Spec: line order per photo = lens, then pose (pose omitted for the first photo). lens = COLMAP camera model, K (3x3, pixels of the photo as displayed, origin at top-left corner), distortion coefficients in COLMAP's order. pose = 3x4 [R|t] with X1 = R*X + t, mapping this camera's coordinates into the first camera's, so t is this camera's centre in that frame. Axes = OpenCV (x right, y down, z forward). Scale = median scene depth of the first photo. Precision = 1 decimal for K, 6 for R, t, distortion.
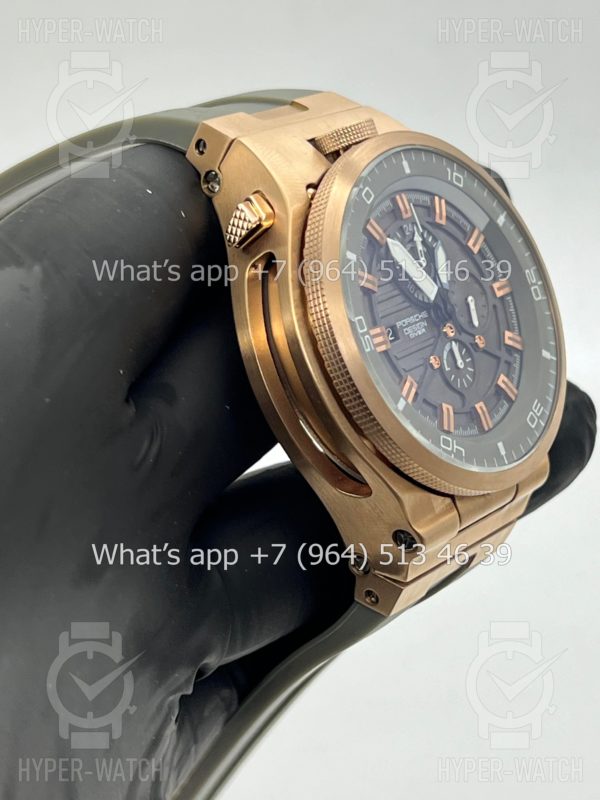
lens RADIAL K [[1840.6, 0, 300.0], [0, 1840.6, 400.0], [0, 0, 1]] dist [0.297648, -0.131358]
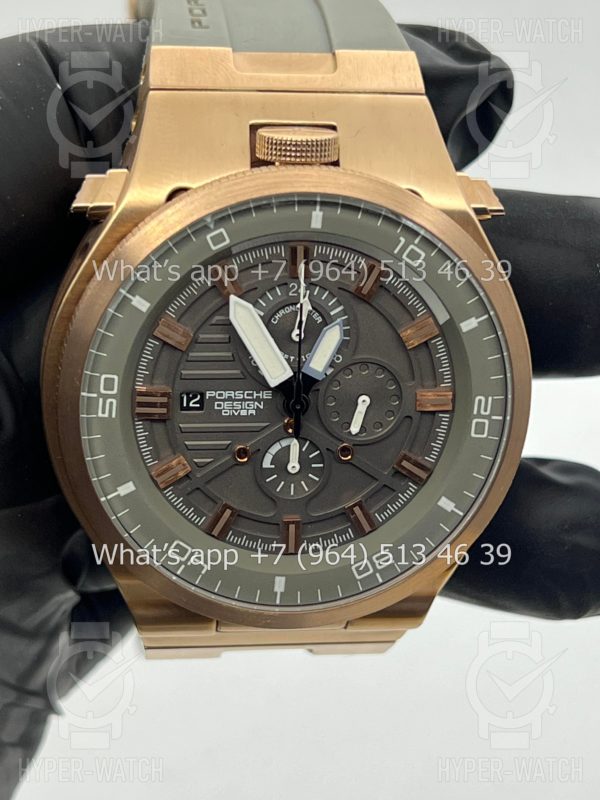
lens RADIAL K [[1840.6, 0, 300.0], [0, 1840.6, 400.0], [0, 0, 1]] dist [0.297648, -0.131358]
pose [[0.691030, 0.532186, -0.489137, 0.460508], [-0.326718, 0.833597, 0.445389, -0.397117], [0.644773, -0.147967, 0.749915, 0.410926]]
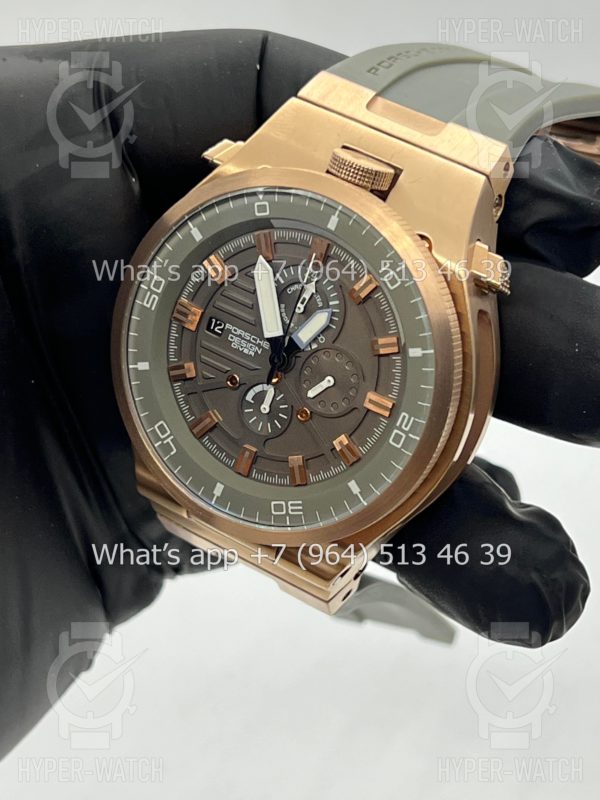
lens RADIAL K [[1840.6, 0, 300.0], [0, 1840.6, 400.0], [0, 0, 1]] dist [0.297648, -0.131358]
pose [[0.101469, 0.652472, -0.750989, 0.829195], [-0.425035, 0.710953, 0.560260, -0.585589], [0.899472, 0.262347, 0.349463, 0.668172]]
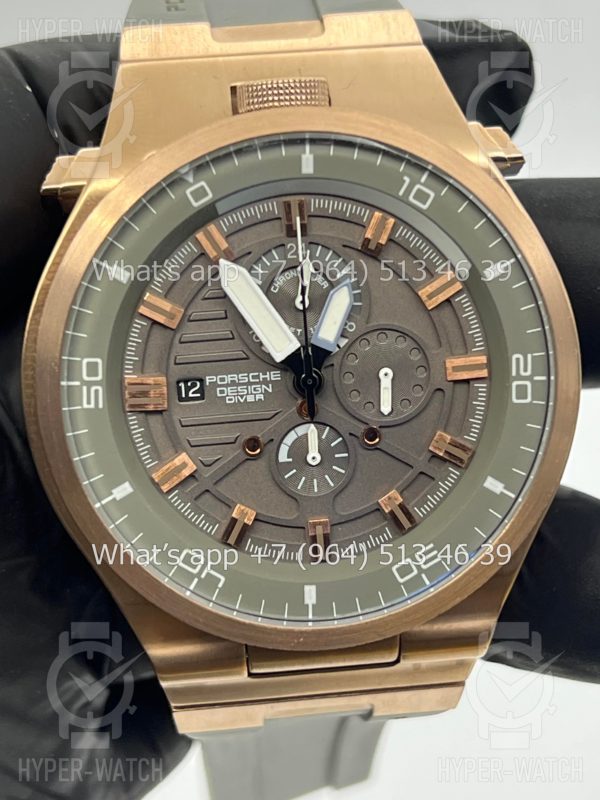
lens RADIAL K [[1840.6, 0, 300.0], [0, 1840.6, 400.0], [0, 0, 1]] dist [0.297648, -0.131358]
pose [[0.689575, 0.353781, -0.631922, 0.513165], [-0.215512, 0.933275, 0.287318, -0.237900], [0.691405, -0.061941, 0.719807, 0.497678]]
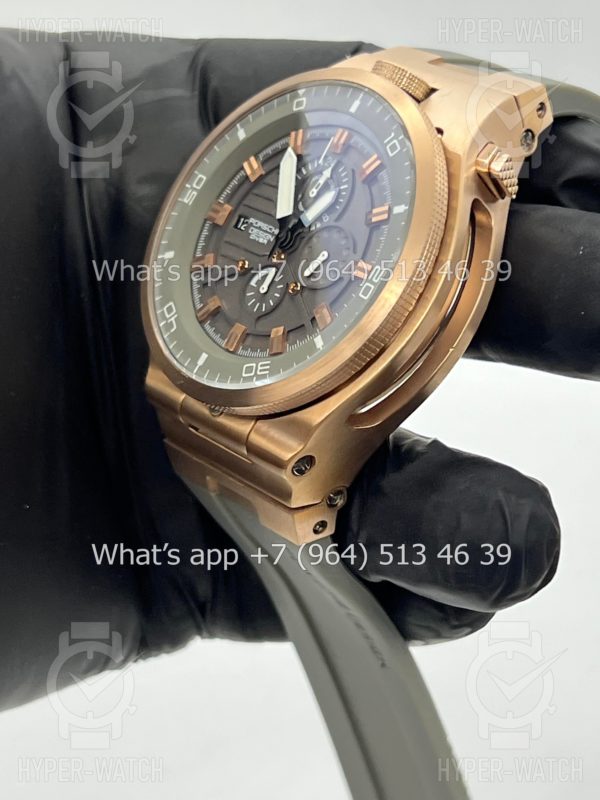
lens RADIAL K [[1840.6, 0, 300.0], [0, 1840.6, 400.0], [0, 0, 1]] dist [0.297648, -0.131358]
pose [[-0.208840, 0.260628, -0.942581, 1.045569], [-0.463216, 0.822493, 0.330054, -0.310563], [0.861288, 0.505547, -0.051042, 1.097423]]
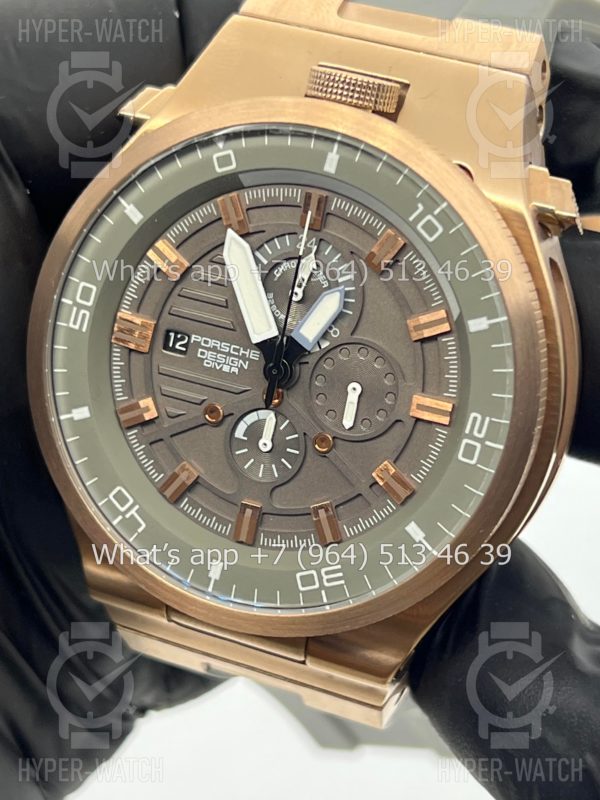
lens RADIAL K [[1840.6, 0, 300.0], [0, 1840.6, 400.0], [0, 0, 1]] dist [0.297648, -0.131358]
pose [[0.277393, 0.564980, -0.777078, 0.624088], [-0.367556, 0.809695, 0.457489, -0.357950], [0.887669, 0.158716, 0.432266, 0.705312]]
